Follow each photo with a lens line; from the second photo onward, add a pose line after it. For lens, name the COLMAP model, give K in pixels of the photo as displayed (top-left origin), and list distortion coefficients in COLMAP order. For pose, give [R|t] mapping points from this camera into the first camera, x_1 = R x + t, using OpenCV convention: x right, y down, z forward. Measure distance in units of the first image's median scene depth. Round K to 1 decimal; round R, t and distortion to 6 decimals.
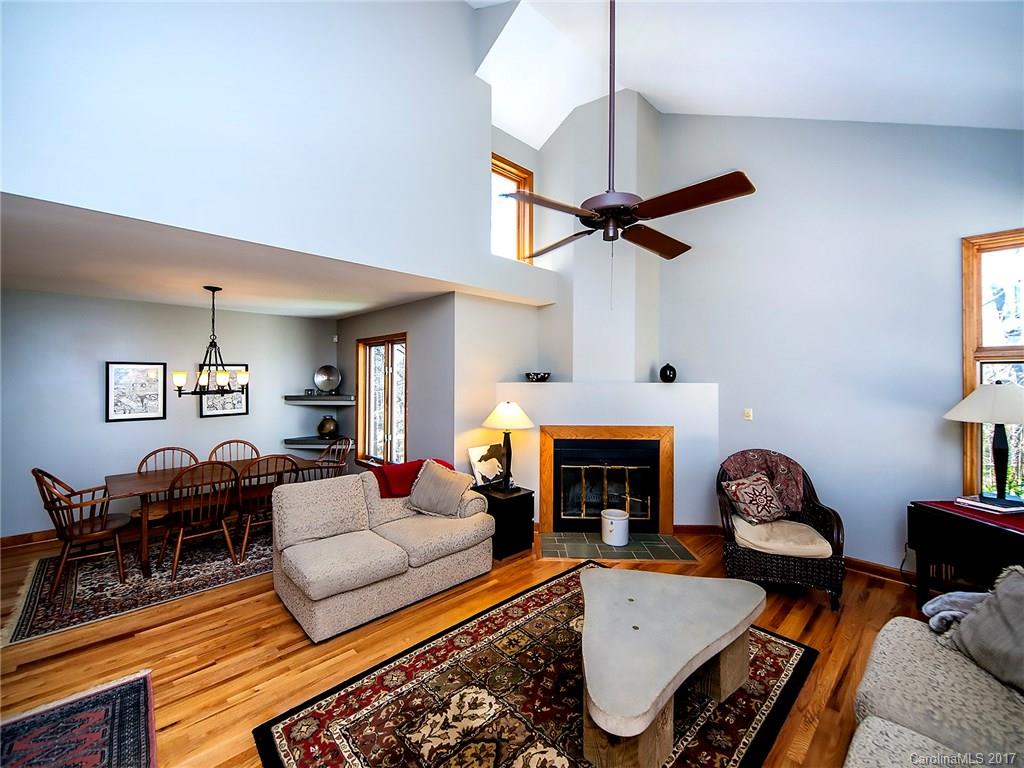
lens RADIAL K [[419.1, 0, 509.3], [0, 419.1, 379.8], [0, 0, 1]] dist [0.000853, -0.000525]
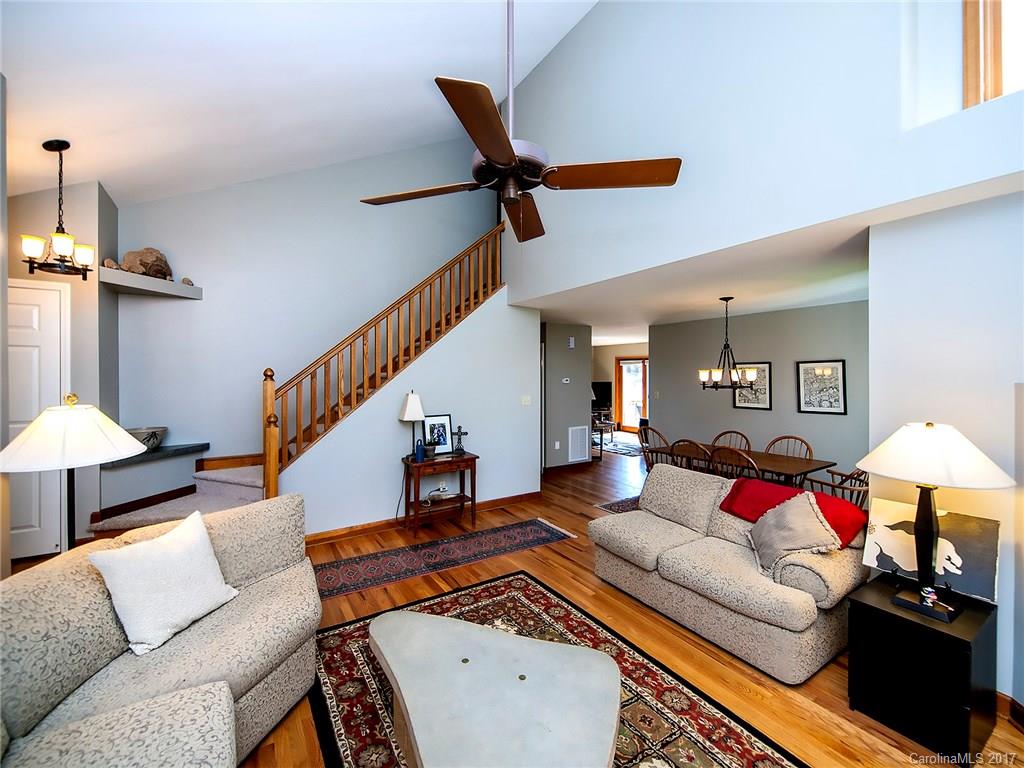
lens RADIAL K [[419.1, 0, 505.0], [0, 419.1, 375.6], [0, 0, 1]] dist [0.000853, -0.000525]
pose [[-0.203534, 0.000394, -0.979068, 0.592323], [-0.004218, 0.999990, 0.001279, -0.001213], [0.979059, 0.004390, -0.203530, 0.653560]]
